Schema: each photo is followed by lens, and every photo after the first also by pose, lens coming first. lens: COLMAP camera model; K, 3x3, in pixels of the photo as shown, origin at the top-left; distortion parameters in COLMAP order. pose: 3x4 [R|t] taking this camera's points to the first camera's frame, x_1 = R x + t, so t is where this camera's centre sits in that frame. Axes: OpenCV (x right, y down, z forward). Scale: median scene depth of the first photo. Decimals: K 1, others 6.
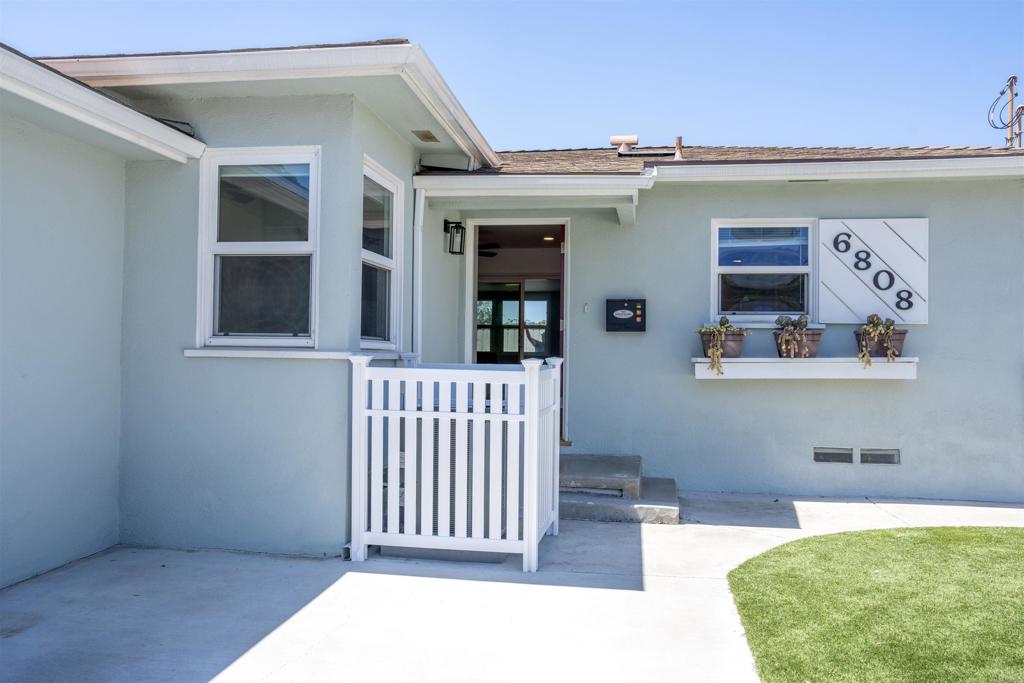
lens RADIAL K [[947.0, 0, 511.3], [0, 947.0, 338.6], [0, 0, 1]] dist [-0.022373, 0.006103]
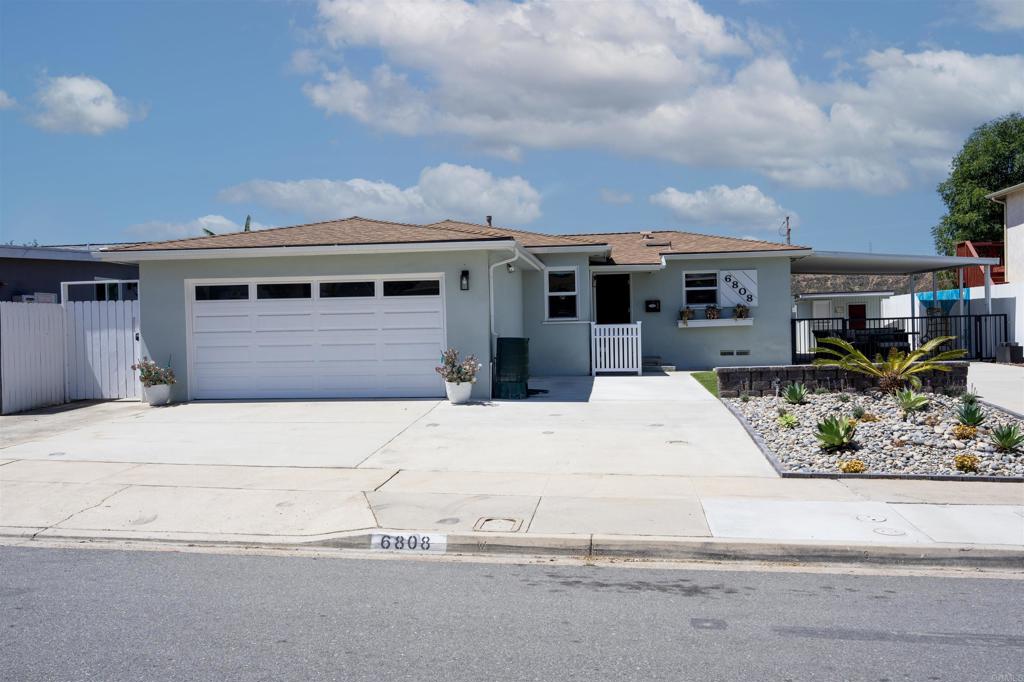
lens RADIAL K [[951.2, 0, 512.4], [0, 951.2, 345.1], [0, 0, 1]] dist [-0.007412, 0.000000]
pose [[0.998715, -0.034330, 0.037279, -0.425552], [0.033096, 0.998900, 0.033229, -0.017887], [-0.038378, -0.031953, 0.998752, -1.897765]]
